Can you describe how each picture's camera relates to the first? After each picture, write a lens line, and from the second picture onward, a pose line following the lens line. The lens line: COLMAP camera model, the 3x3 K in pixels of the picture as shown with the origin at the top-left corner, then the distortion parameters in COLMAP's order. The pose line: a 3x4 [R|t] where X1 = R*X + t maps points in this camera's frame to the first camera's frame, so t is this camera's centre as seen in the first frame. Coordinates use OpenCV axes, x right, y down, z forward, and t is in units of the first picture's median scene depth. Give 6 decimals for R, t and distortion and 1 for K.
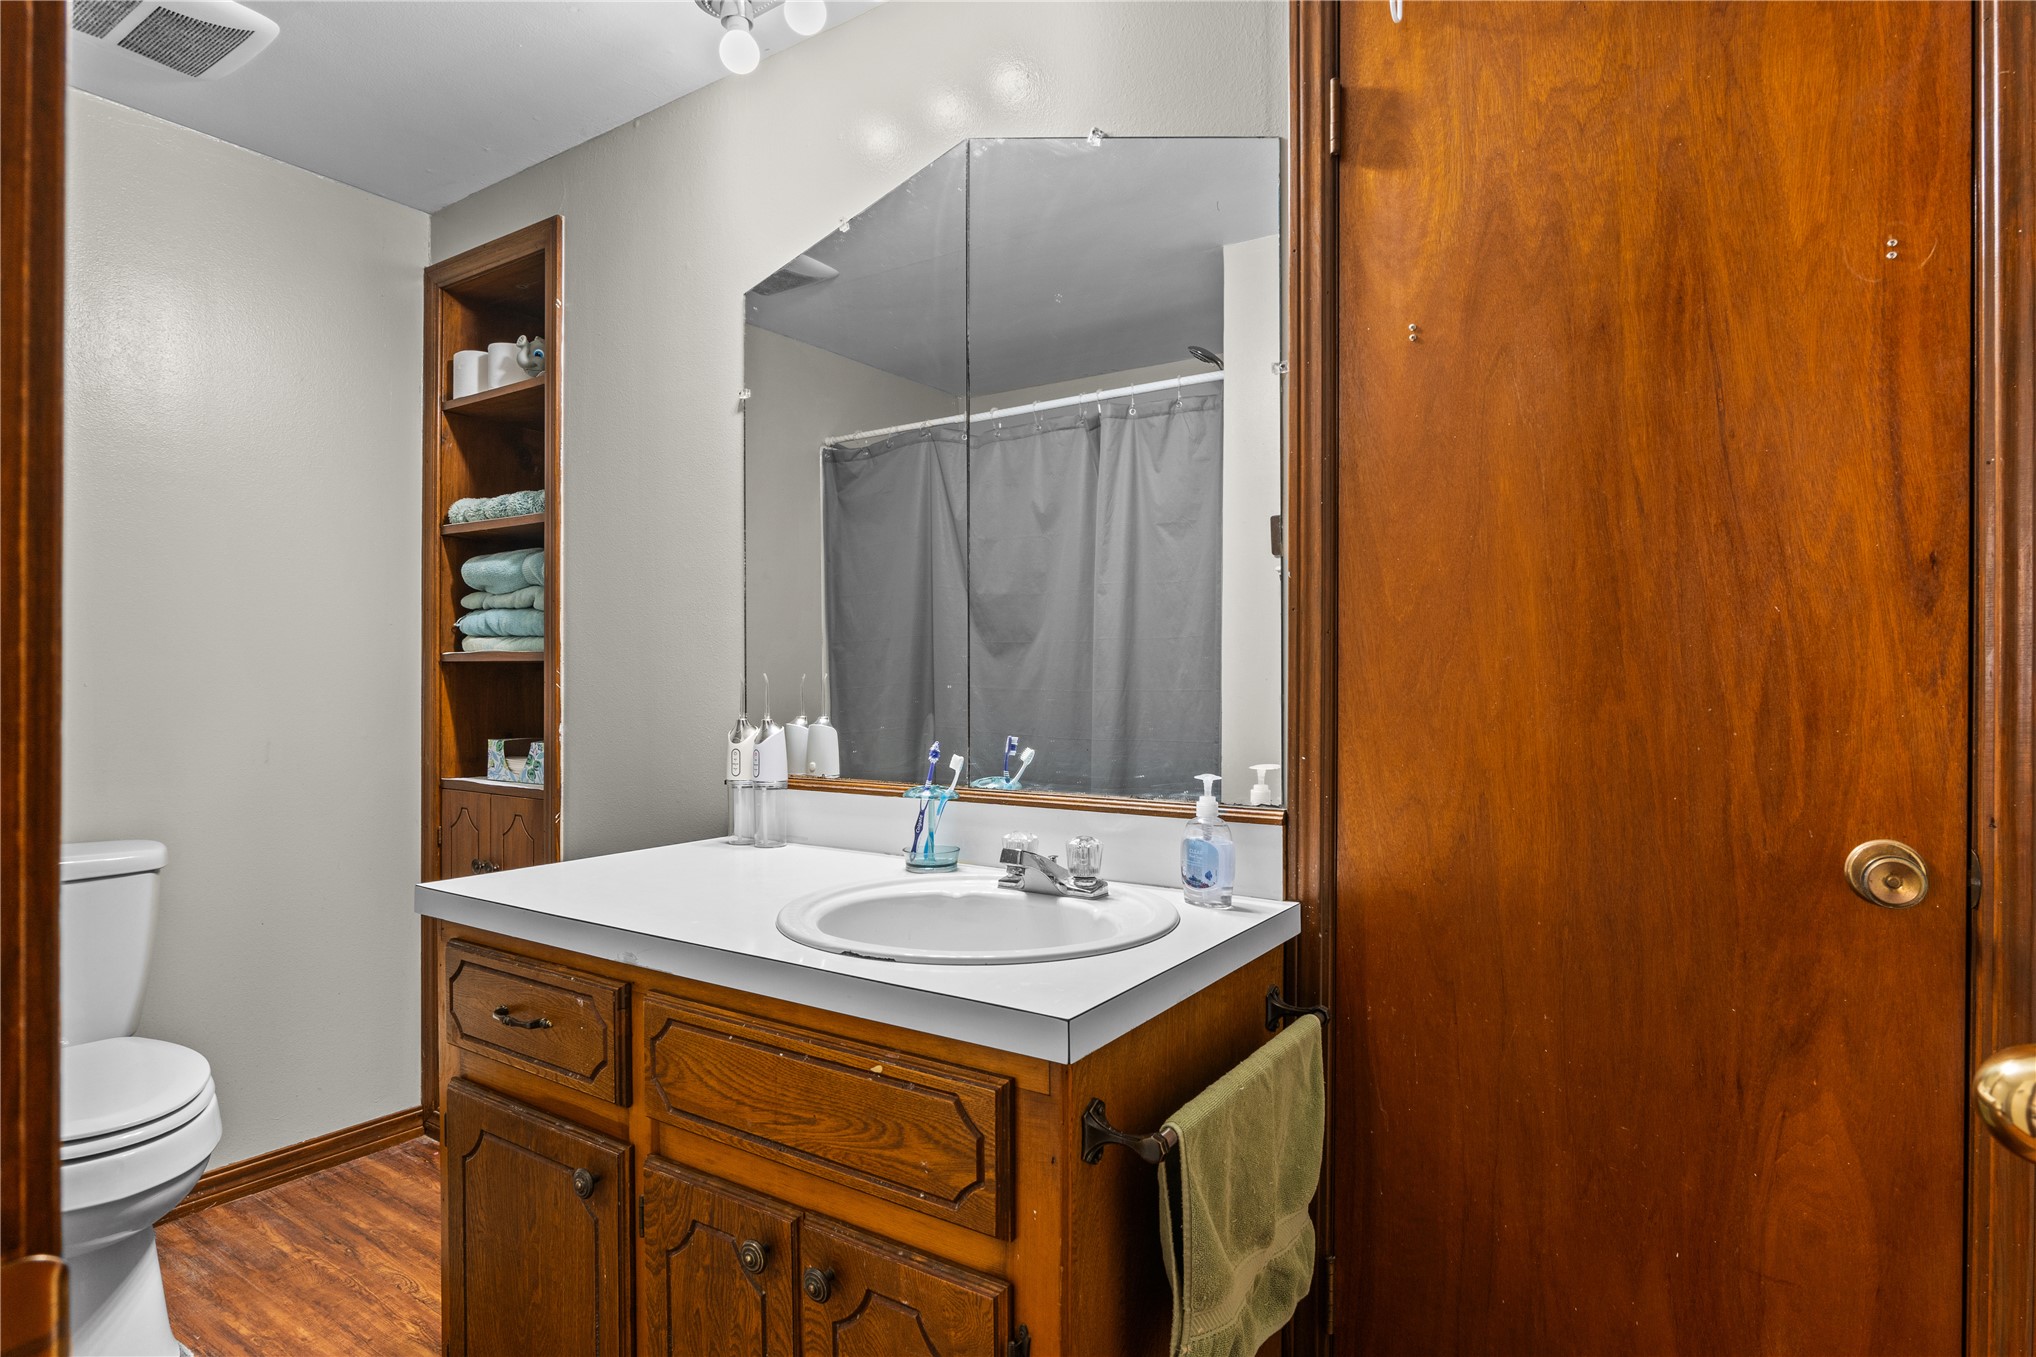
lens RADIAL K [[1090.4, 0, 1018.6], [0, 1090.4, 678.5], [0, 0, 1]] dist [-0.021459, 0.010983]
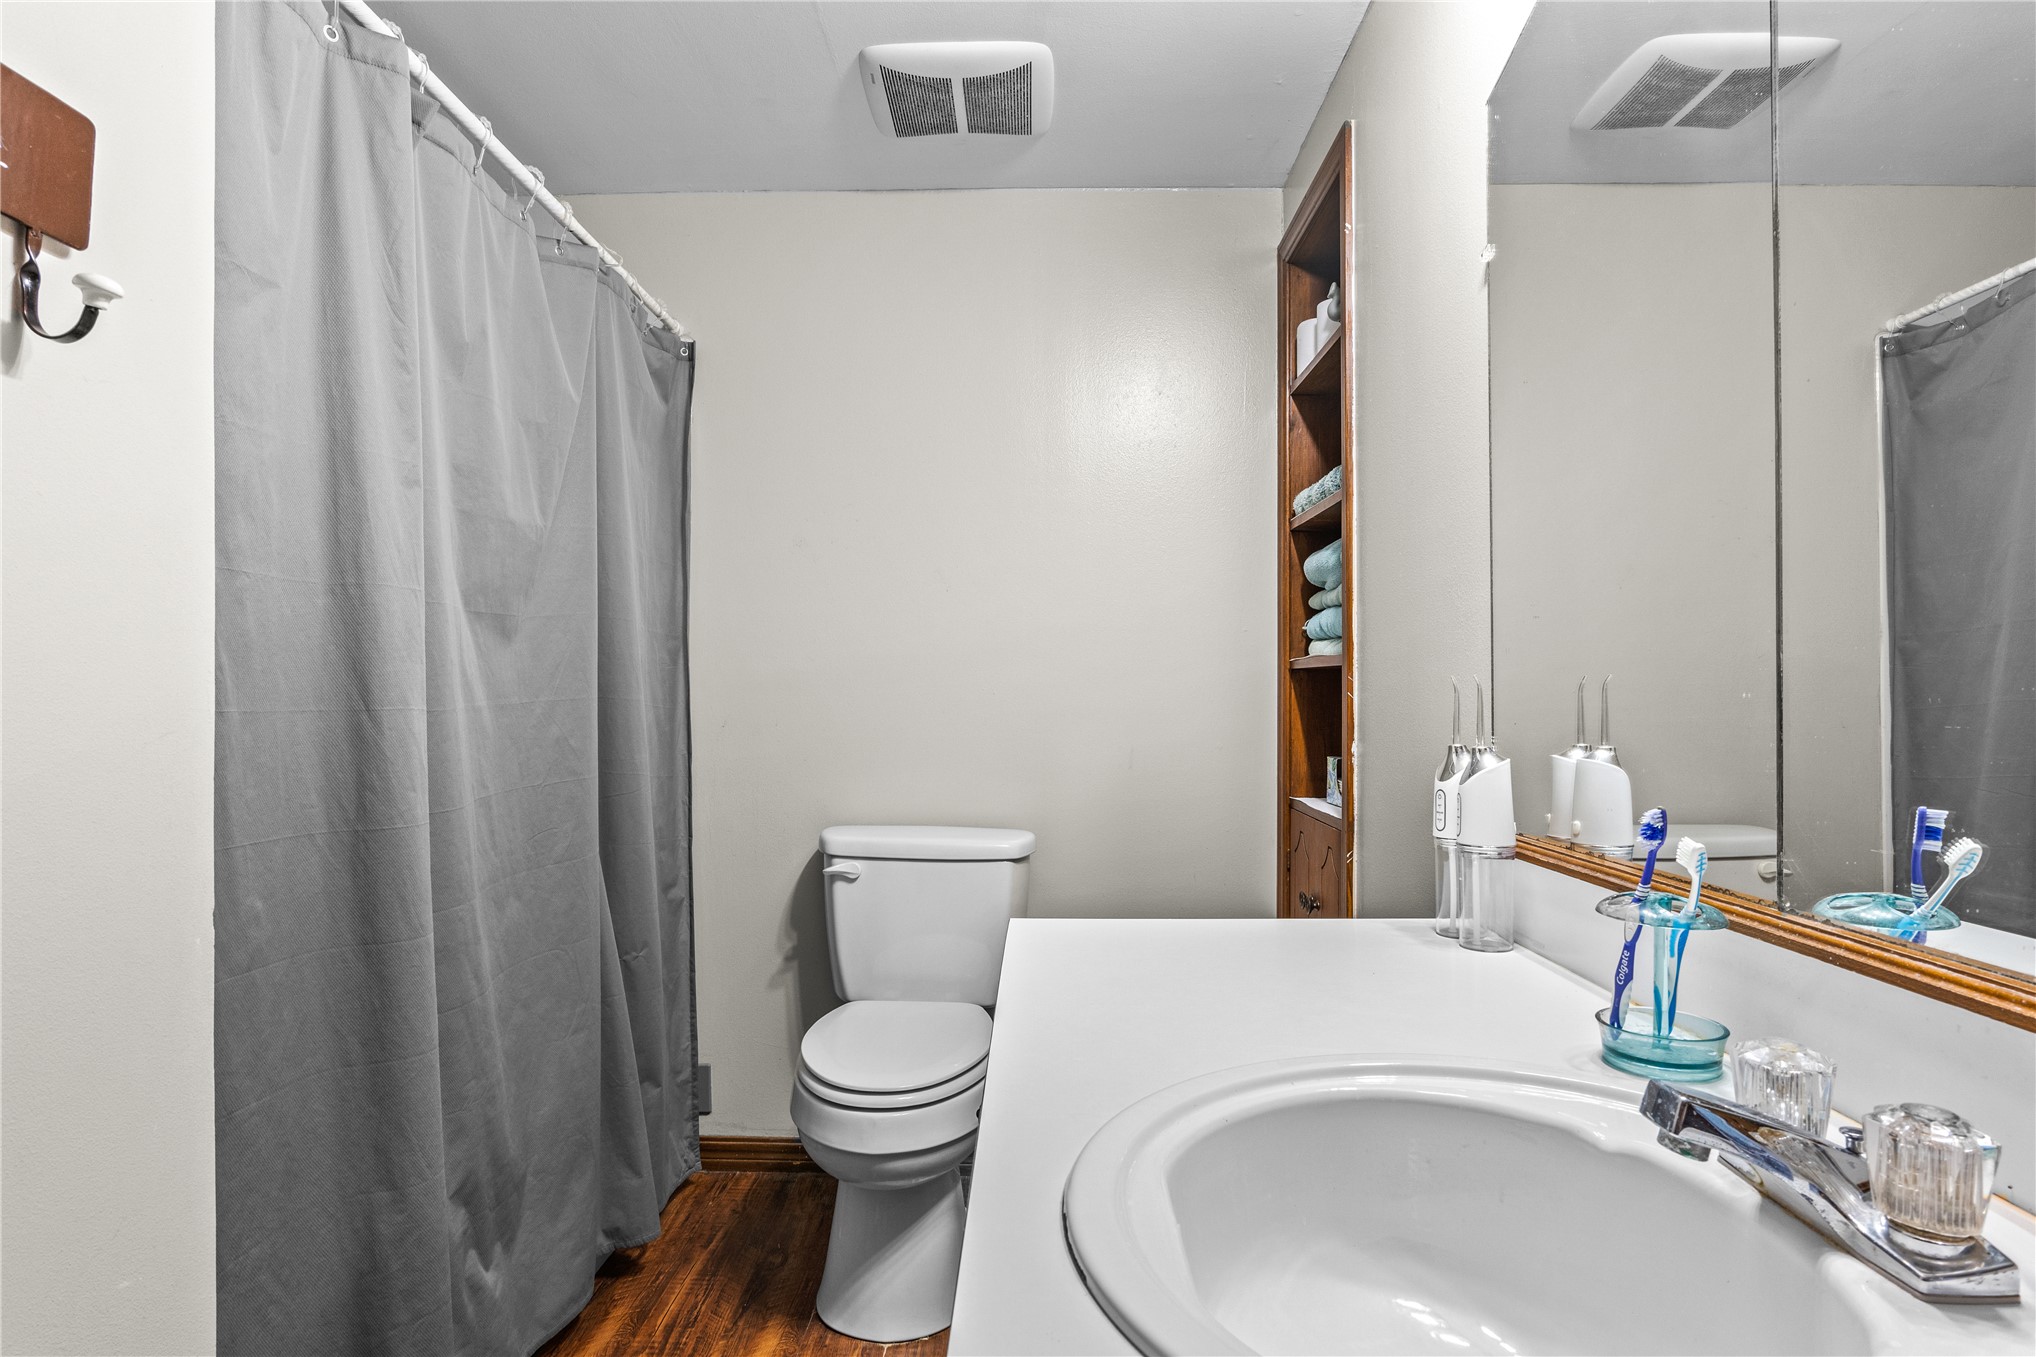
lens RADIAL K [[1090.4, 0, 1017.7], [0, 1090.4, 683.8], [0, 0, 1]] dist [-0.021459, 0.010983]
pose [[0.550041, -0.003685, -0.835129, 0.107336], [-0.006008, 0.999947, -0.008369, 0.005912], [0.835116, 0.009621, 0.549990, 0.308775]]
